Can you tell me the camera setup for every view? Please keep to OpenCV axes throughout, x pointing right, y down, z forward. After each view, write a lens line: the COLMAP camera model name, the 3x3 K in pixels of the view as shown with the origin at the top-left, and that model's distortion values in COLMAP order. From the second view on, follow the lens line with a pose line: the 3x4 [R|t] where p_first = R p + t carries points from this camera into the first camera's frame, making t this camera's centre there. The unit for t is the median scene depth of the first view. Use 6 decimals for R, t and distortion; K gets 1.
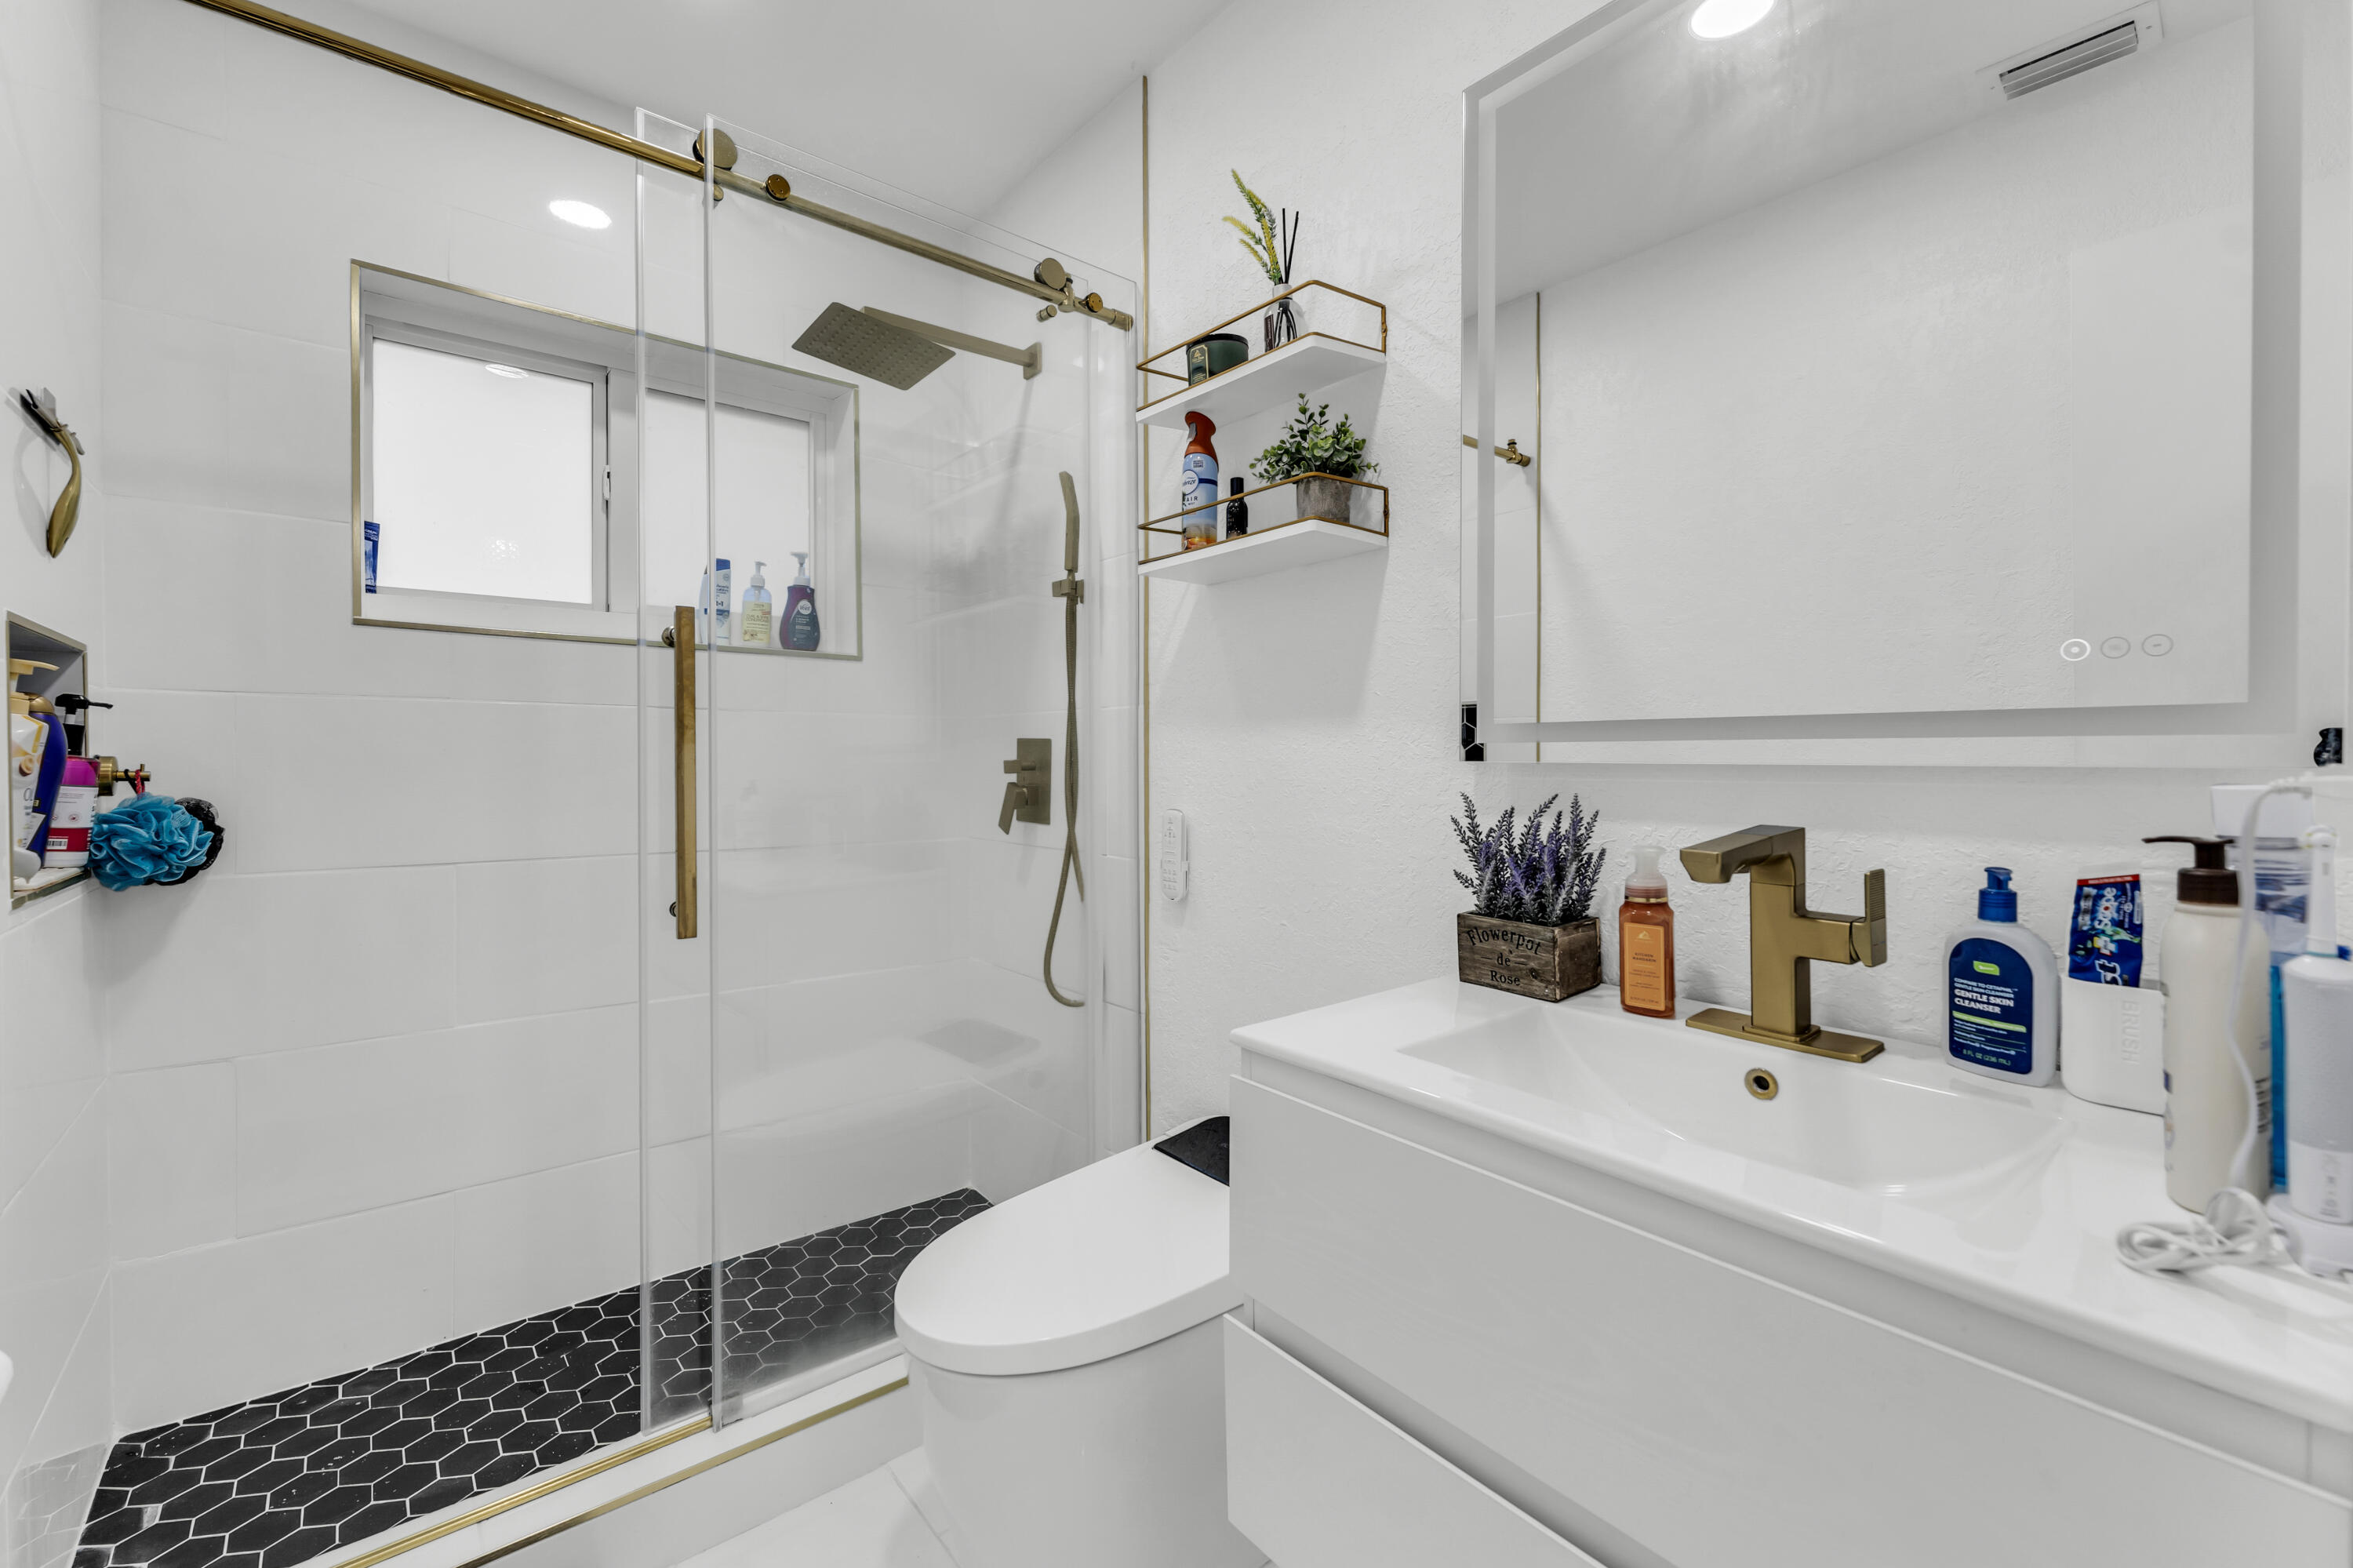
lens RADIAL K [[984.0, 0, 1179.0], [0, 984.0, 752.7], [0, 0, 1]] dist [0.002772, -0.000492]
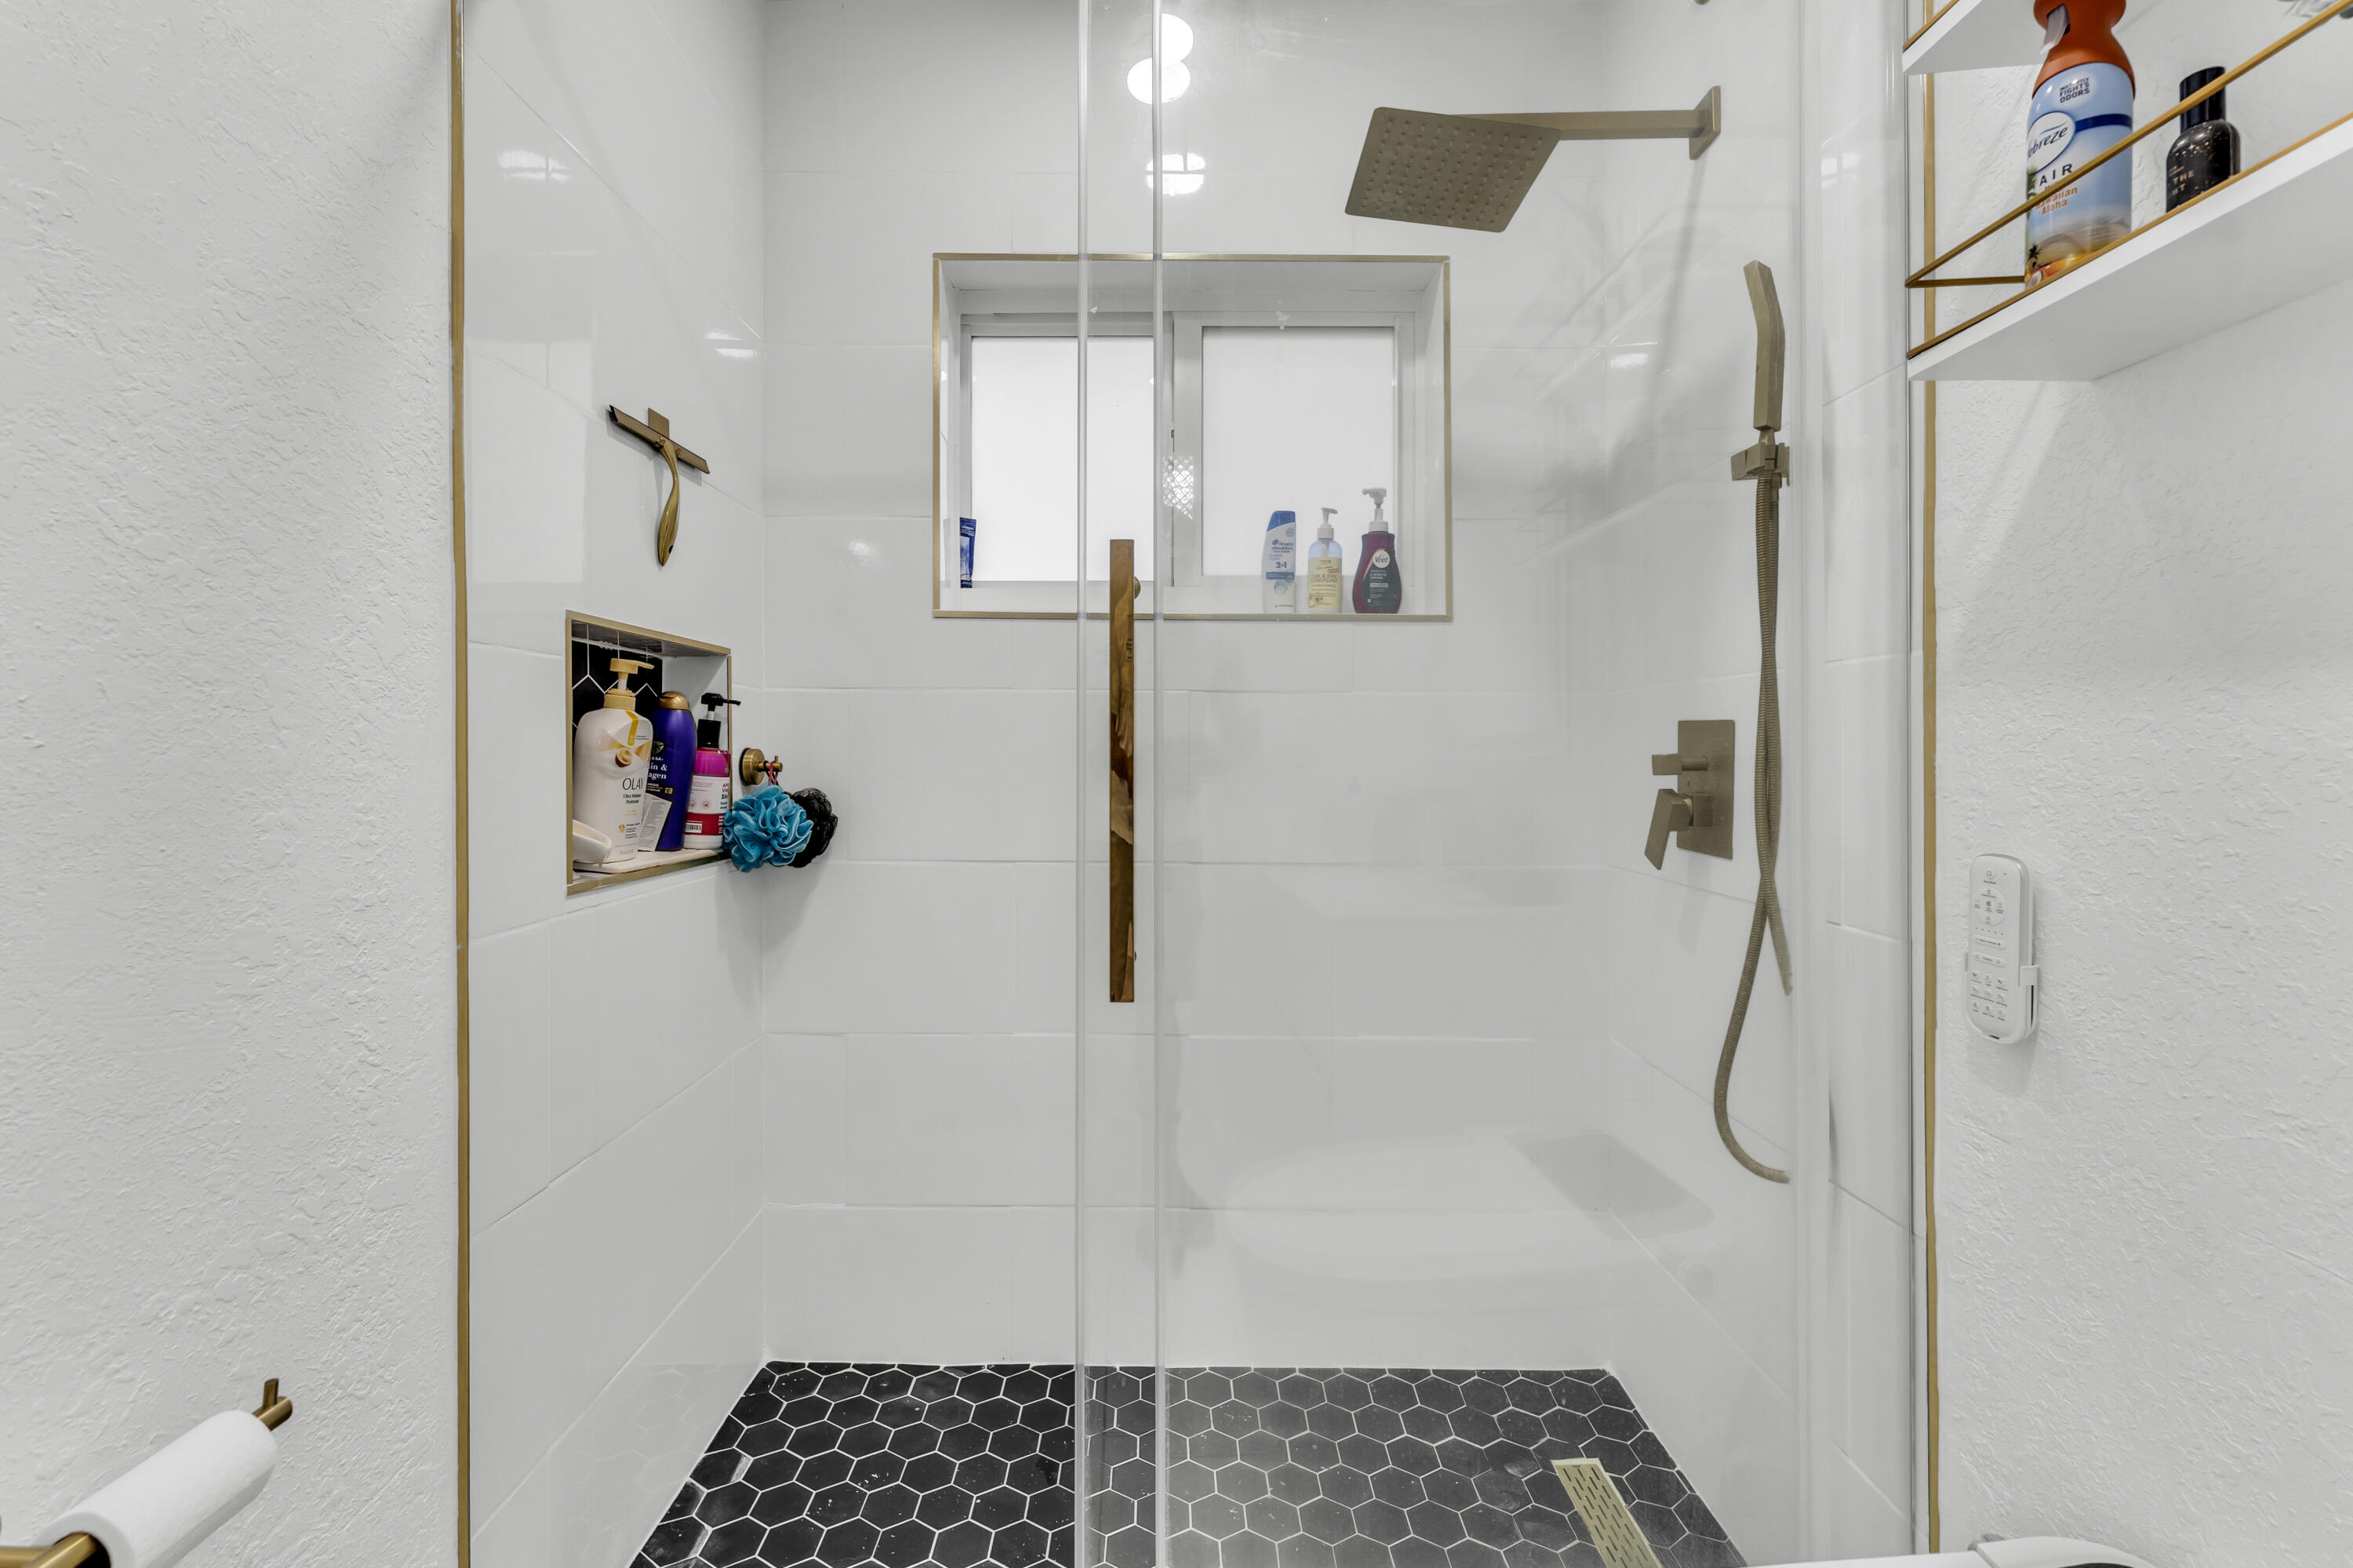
lens RADIAL K [[984.0, 0, 1179.0], [0, 984.0, 752.7], [0, 0, 1]] dist [0.002772, -0.000492]
pose [[0.772533, 0.000976, -0.634973, -0.008592], [0.002899, 0.999983, 0.005064, 0.002724], [0.634967, -0.005752, 0.772518, 0.348251]]
